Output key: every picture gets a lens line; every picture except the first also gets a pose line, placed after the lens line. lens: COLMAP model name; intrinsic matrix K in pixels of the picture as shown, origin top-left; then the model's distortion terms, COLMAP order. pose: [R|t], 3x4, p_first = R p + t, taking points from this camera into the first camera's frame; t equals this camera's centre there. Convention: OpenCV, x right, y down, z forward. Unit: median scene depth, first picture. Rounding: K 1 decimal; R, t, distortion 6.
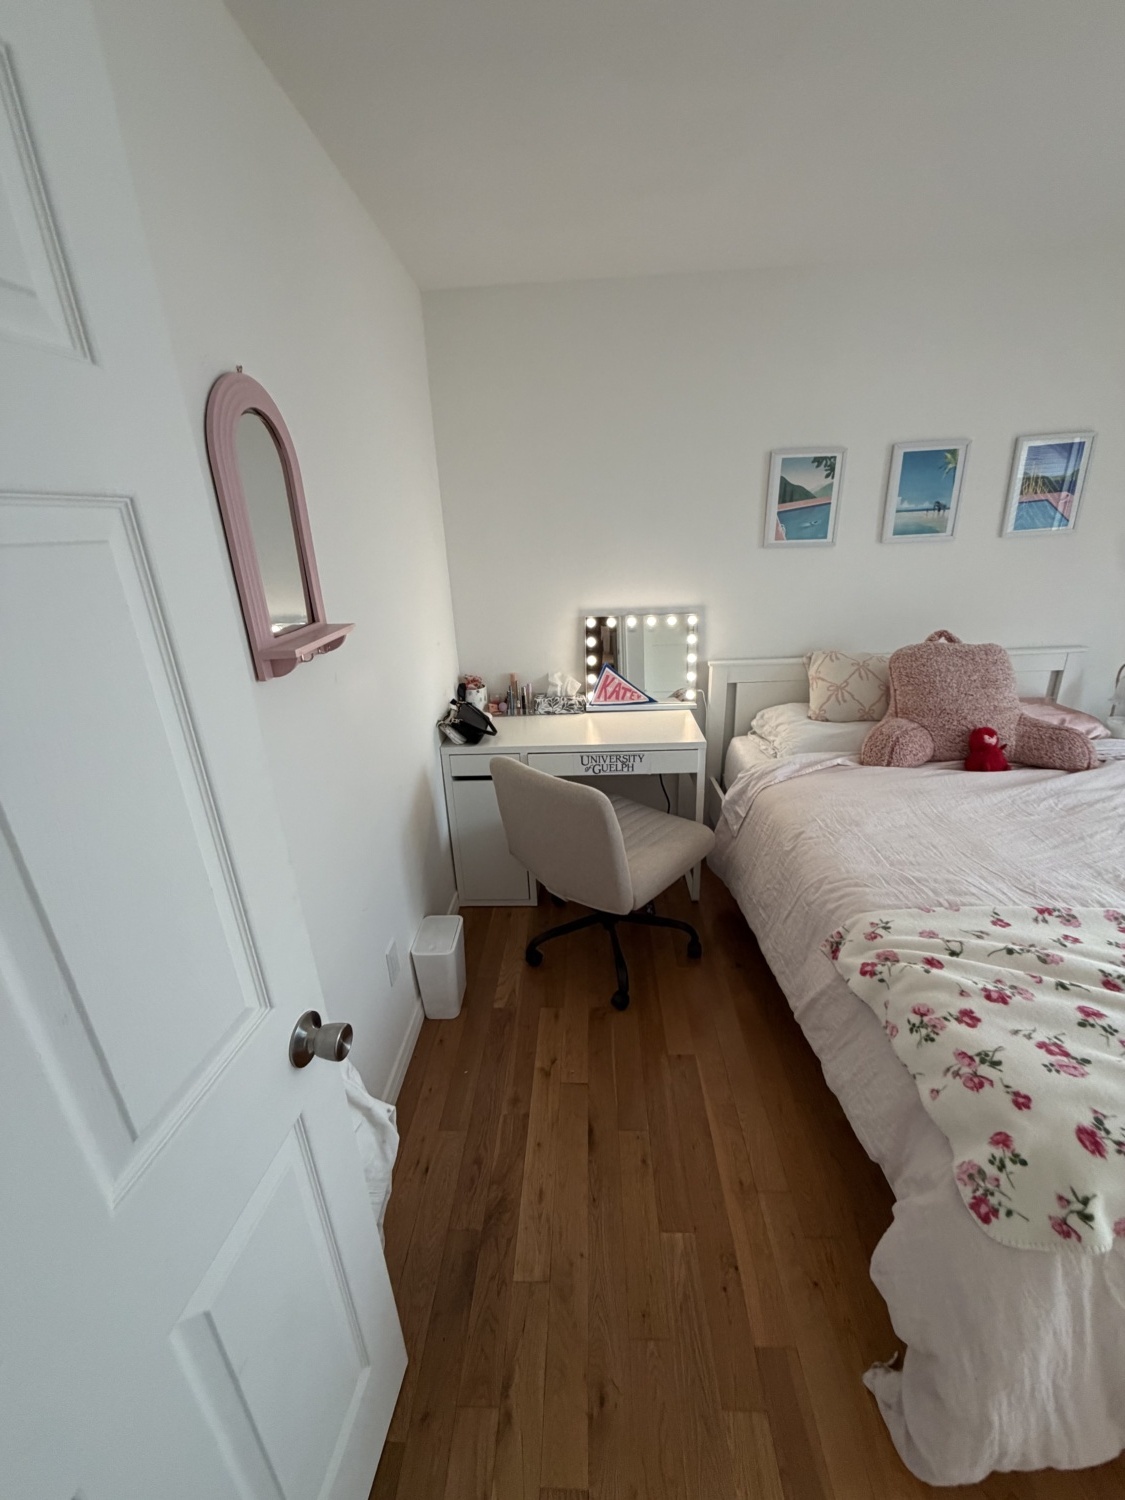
lens RADIAL K [[601.0, 0, 564.2], [0, 601.0, 748.3], [0, 0, 1]] dist [0.000360, 0.000156]
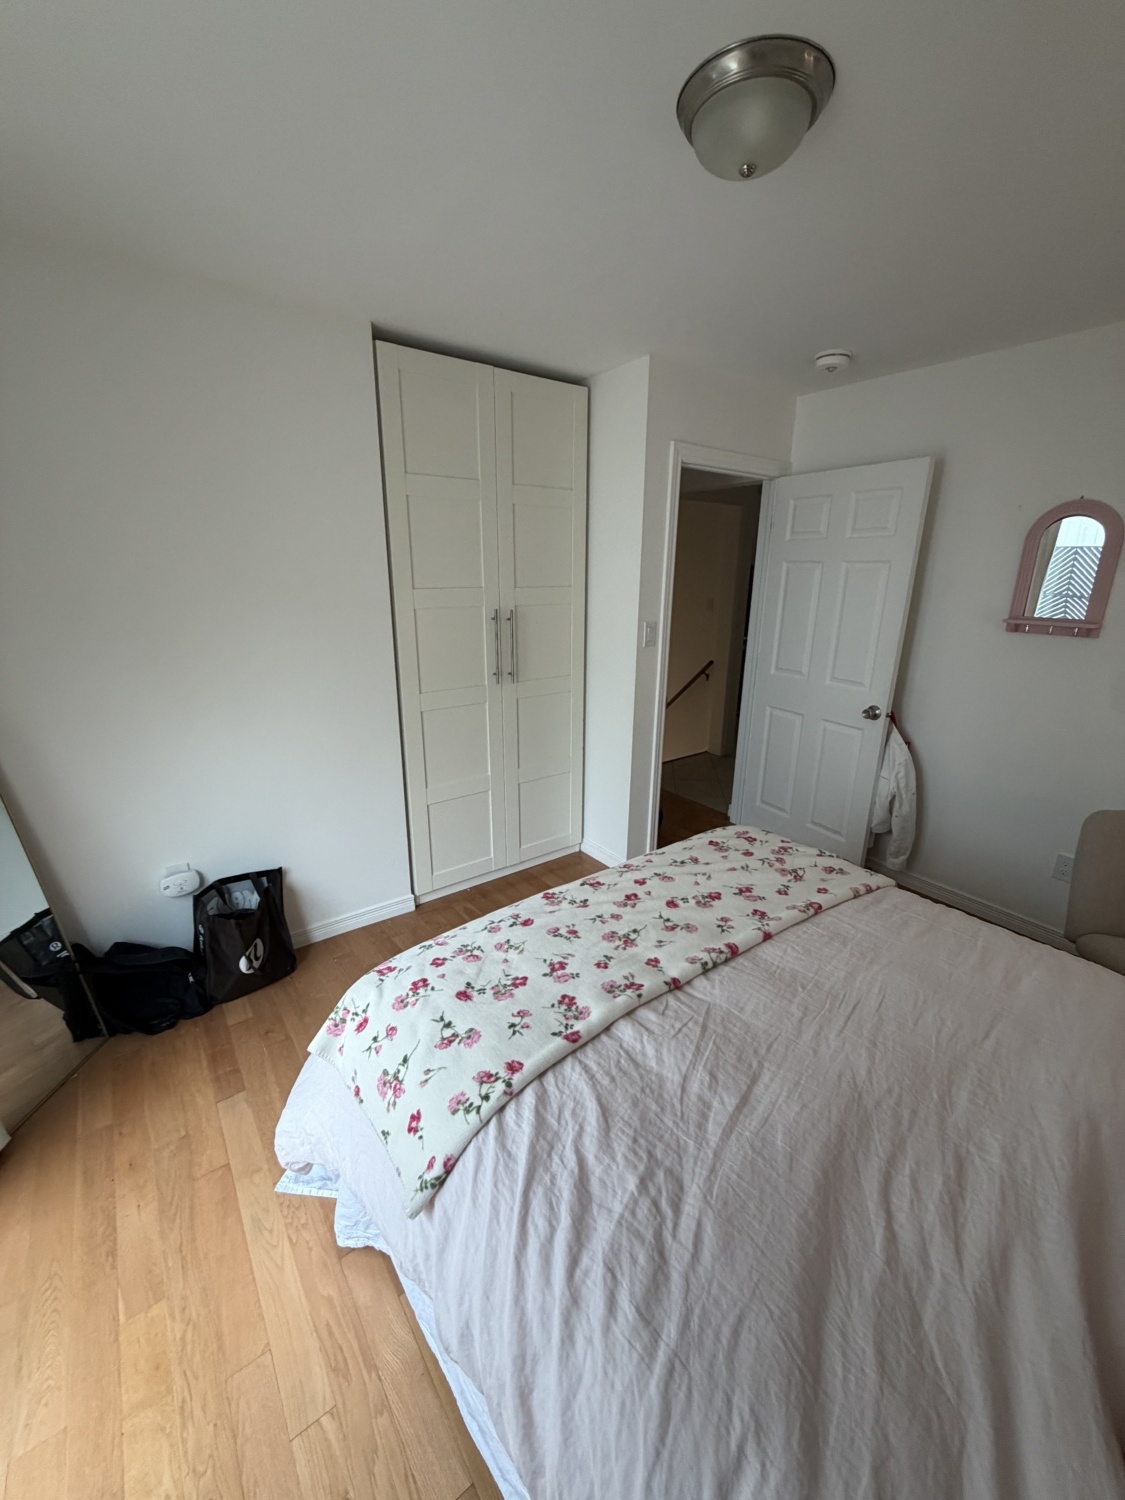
lens RADIAL K [[601.0, 0, 564.2], [0, 601.0, 748.3], [0, 0, 1]] dist [0.000360, 0.000156]
pose [[-0.779473, 0.213729, -0.588849, 1.485684], [-0.198799, 0.807012, 0.556068, -0.449260], [0.594055, 0.550502, -0.586554, 1.008628]]
